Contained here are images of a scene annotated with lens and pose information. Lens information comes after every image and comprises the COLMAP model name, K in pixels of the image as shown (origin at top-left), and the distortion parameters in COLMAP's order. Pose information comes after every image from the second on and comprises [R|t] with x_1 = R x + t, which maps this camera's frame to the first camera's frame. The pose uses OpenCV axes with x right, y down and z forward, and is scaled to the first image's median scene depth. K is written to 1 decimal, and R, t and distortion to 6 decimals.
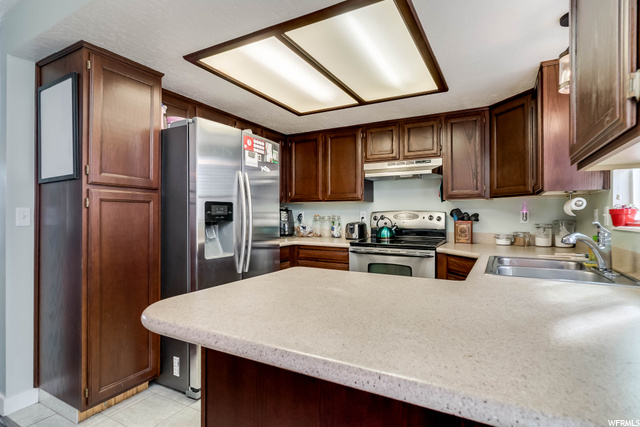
lens RADIAL K [[337.1, 0, 309.6], [0, 337.1, 214.4], [0, 0, 1]] dist [-0.001704, -0.000209]
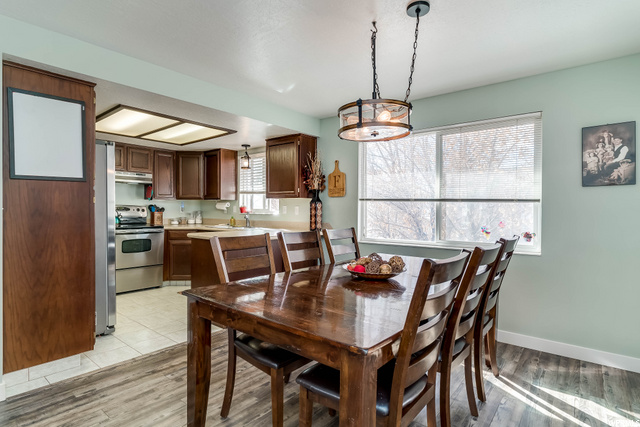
lens RADIAL K [[326.7, 0, 318.5], [0, 326.7, 212.6], [0, 0, 1]] dist [-0.001500, 0.000402]
pose [[0.154759, -0.009360, 0.987908, -1.070228], [-0.010911, 0.999878, 0.011182, -0.004113], [-0.987892, -0.012510, 0.154638, -0.071177]]
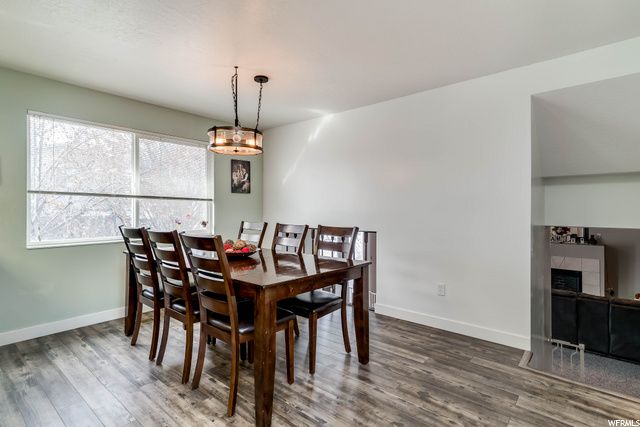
lens RADIAL K [[315.7, 0, 319.0], [0, 315.7, 207.4], [0, 0, 1]] dist [0.000842, 0.000329]
pose [[-0.981443, -0.003305, 0.191727, -0.796116], [-0.005092, 0.999948, -0.008829, 0.007408], [-0.191688, -0.009641, -0.981409, 0.703413]]
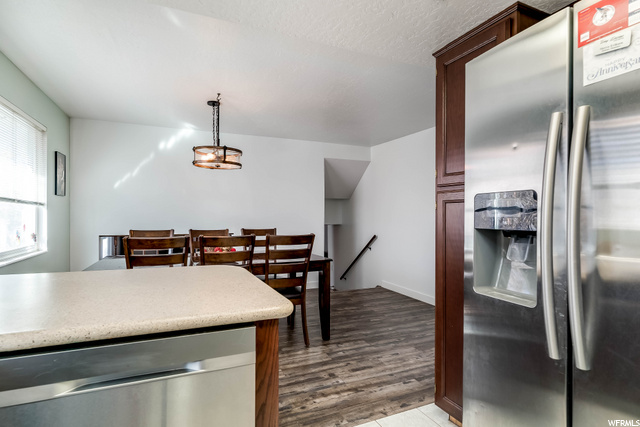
lens RADIAL K [[327.7, 0, 314.3], [0, 327.7, 212.8], [0, 0, 1]] dist [-0.003531, -0.000399]
pose [[-0.598224, -0.008867, -0.801280, 0.218349], [-0.000068, 0.999939, -0.011014, 0.004222], [0.801329, -0.006535, -0.598188, 0.758737]]
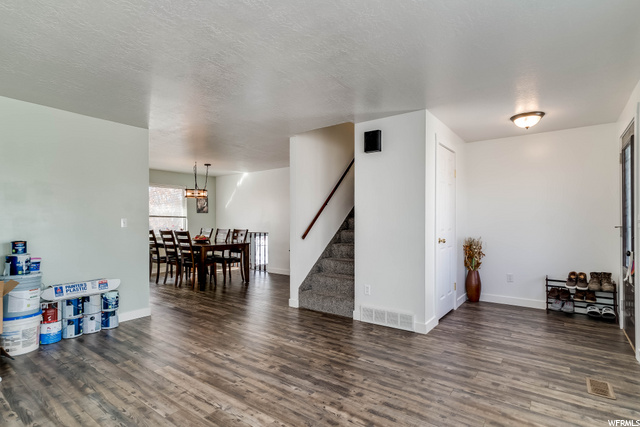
lens RADIAL K [[321.1, 0, 319.0], [0, 321.1, 222.5], [0, 0, 1]] dist [0.005061, 0.001236]
pose [[-0.991884, 0.000959, 0.127142, -1.441181], [0.000617, 0.999996, -0.002730, 0.014854], [-0.127144, -0.002630, -0.991881, 1.828590]]
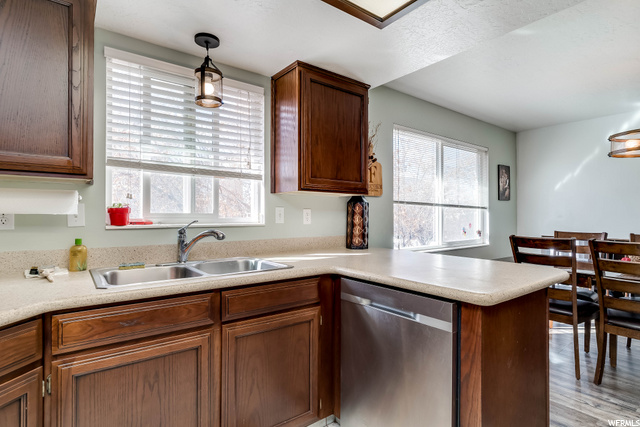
lens RADIAL K [[326.7, 0, 318.5], [0, 326.7, 212.6], [0, 0, 1]] dist [-0.001500, 0.000402]
pose [[-0.918878, 0.000157, 0.394543, 0.009456], [-0.004490, 0.999931, -0.010854, 0.002613], [-0.394517, -0.011745, -0.918814, 0.947396]]
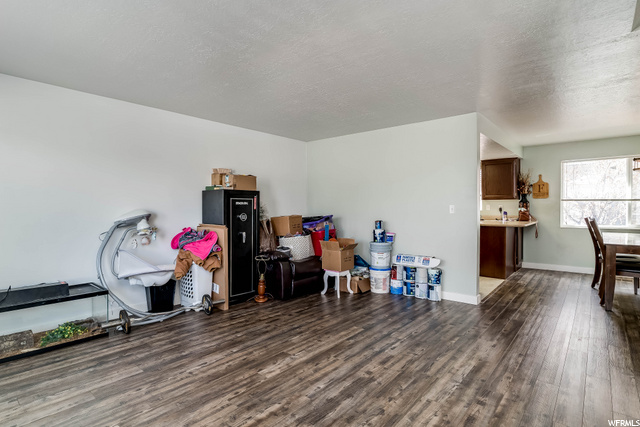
lens RADIAL K [[326.7, 0, 318.5], [0, 326.7, 212.6], [0, 0, 1]] dist [-0.001500, 0.000402]
pose [[0.188471, -0.012052, 0.982005, -1.959898], [-0.001269, 0.999921, 0.012516, 0.009671], [-0.982078, -0.003605, 0.188440, 1.005276]]
